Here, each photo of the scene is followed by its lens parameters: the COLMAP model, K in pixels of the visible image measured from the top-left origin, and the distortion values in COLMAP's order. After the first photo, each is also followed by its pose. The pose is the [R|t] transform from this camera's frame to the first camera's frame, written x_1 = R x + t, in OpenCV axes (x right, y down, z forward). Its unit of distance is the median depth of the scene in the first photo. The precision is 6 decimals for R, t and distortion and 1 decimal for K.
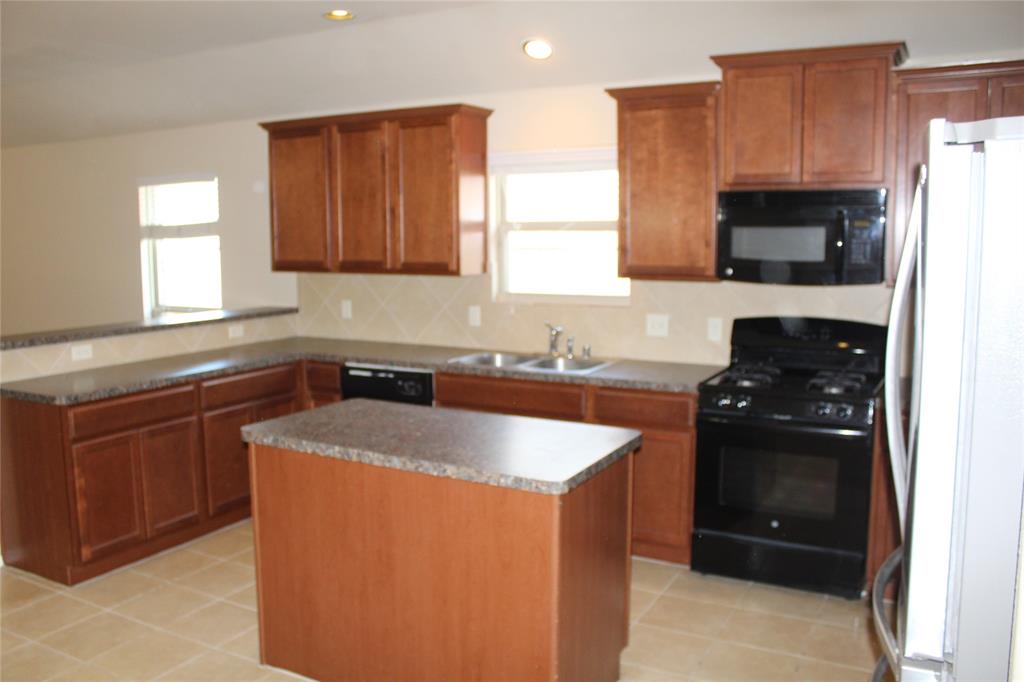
lens RADIAL K [[841.3, 0, 512.0], [0, 841.3, 341.0], [0, 0, 1]] dist [-0.148785, 0.111260]
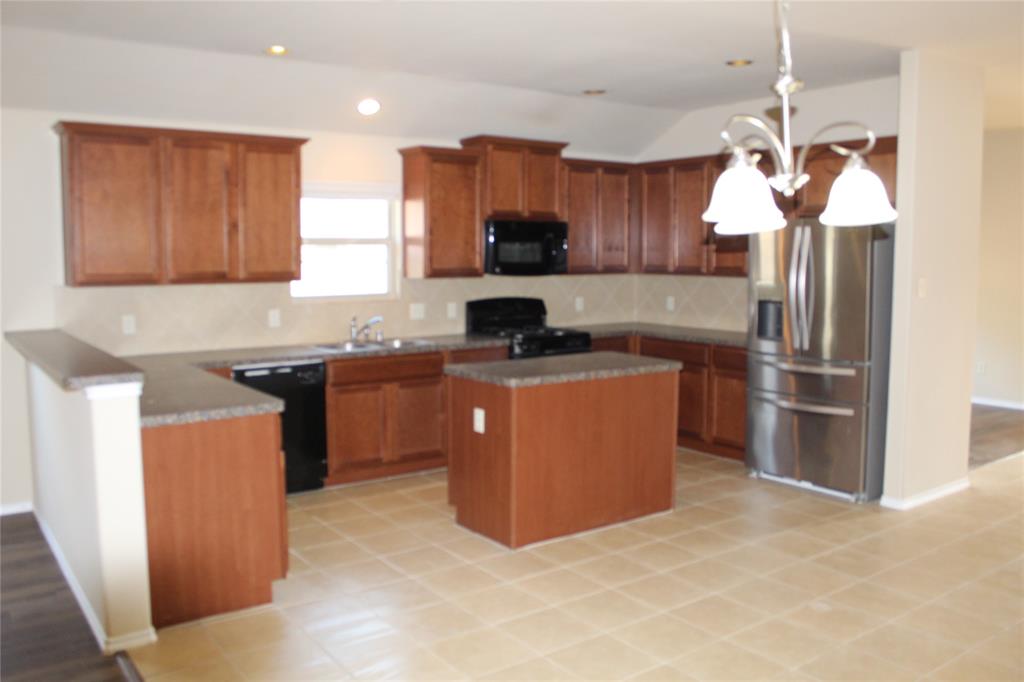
lens RADIAL K [[864.3, 0, 512.0], [0, 864.3, 341.0], [0, 0, 1]] dist [0.006318, 0.000538]
pose [[0.436779, -0.096999, 0.894324, -1.070286], [0.107902, 0.992641, 0.054964, -0.030606], [-0.893074, 0.072492, 0.444031, 0.193683]]
